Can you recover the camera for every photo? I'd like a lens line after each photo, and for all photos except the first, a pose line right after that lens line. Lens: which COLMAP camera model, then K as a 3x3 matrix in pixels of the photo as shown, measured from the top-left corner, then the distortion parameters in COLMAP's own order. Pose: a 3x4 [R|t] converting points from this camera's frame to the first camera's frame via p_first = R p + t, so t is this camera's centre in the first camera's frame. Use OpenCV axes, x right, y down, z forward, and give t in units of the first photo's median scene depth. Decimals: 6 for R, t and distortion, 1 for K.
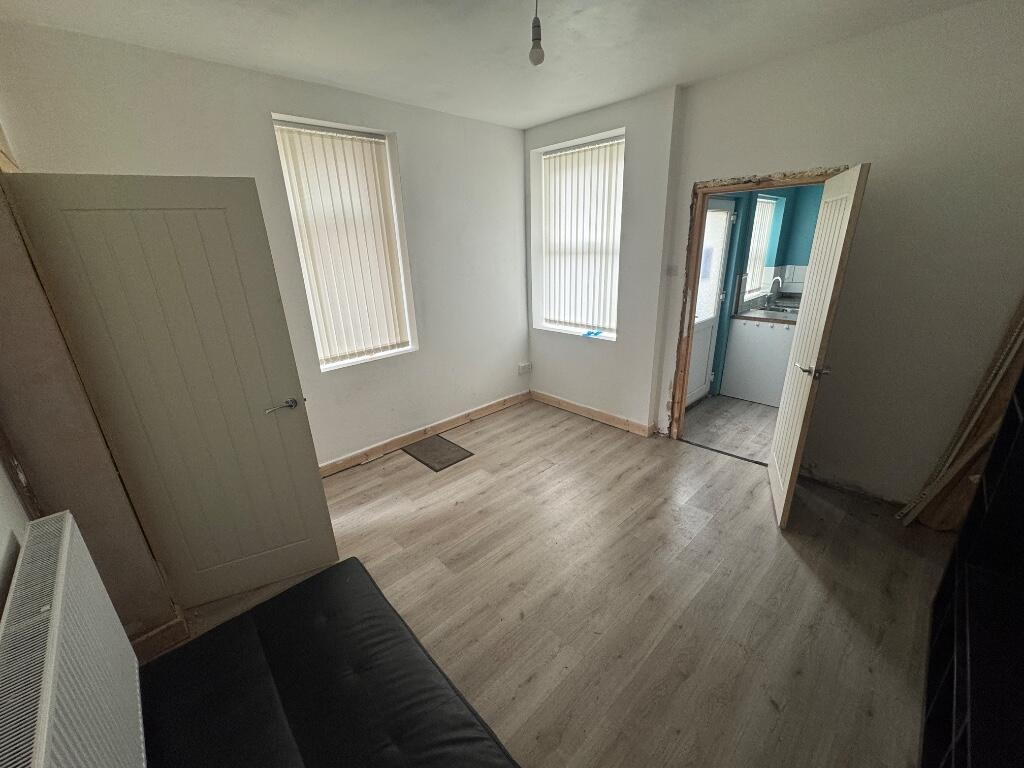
lens RADIAL K [[406.8, 0, 512.0], [0, 406.8, 384.0], [0, 0, 1]] dist [0.000724, -0.000499]
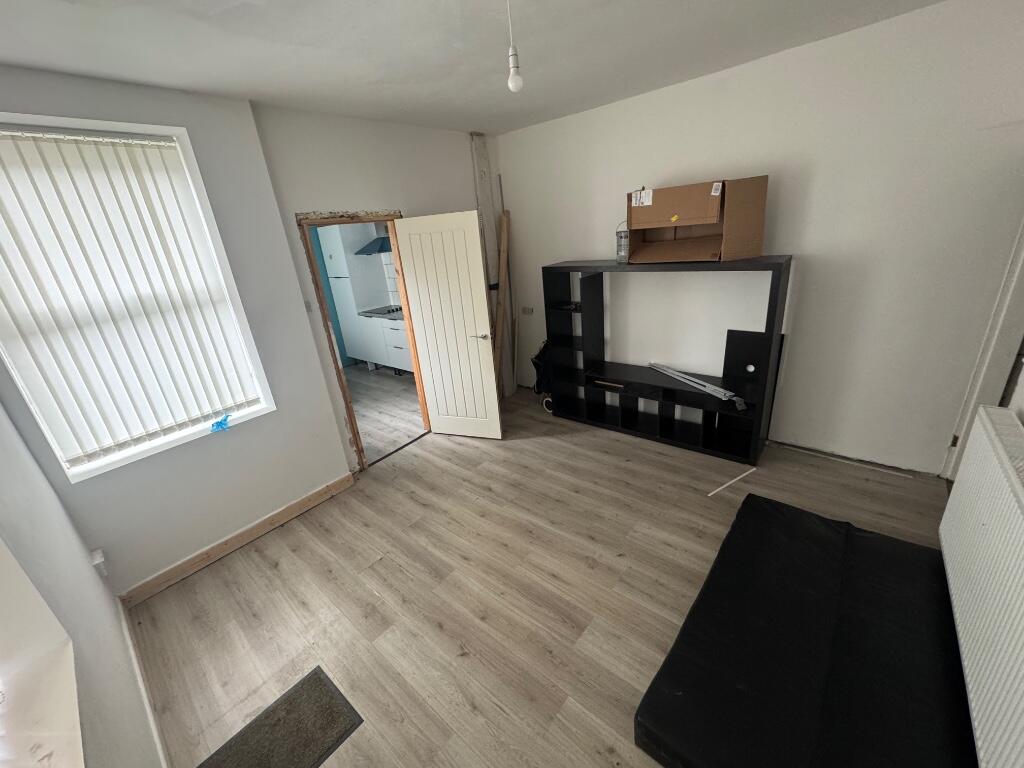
lens RADIAL K [[406.8, 0, 512.0], [0, 406.8, 384.0], [0, 0, 1]] dist [0.000724, -0.000499]
pose [[-0.106533, -0.312596, 0.943893, -0.502781], [0.420030, 0.846287, 0.327678, -0.212400], [-0.901236, 0.431372, 0.041142, 0.558965]]
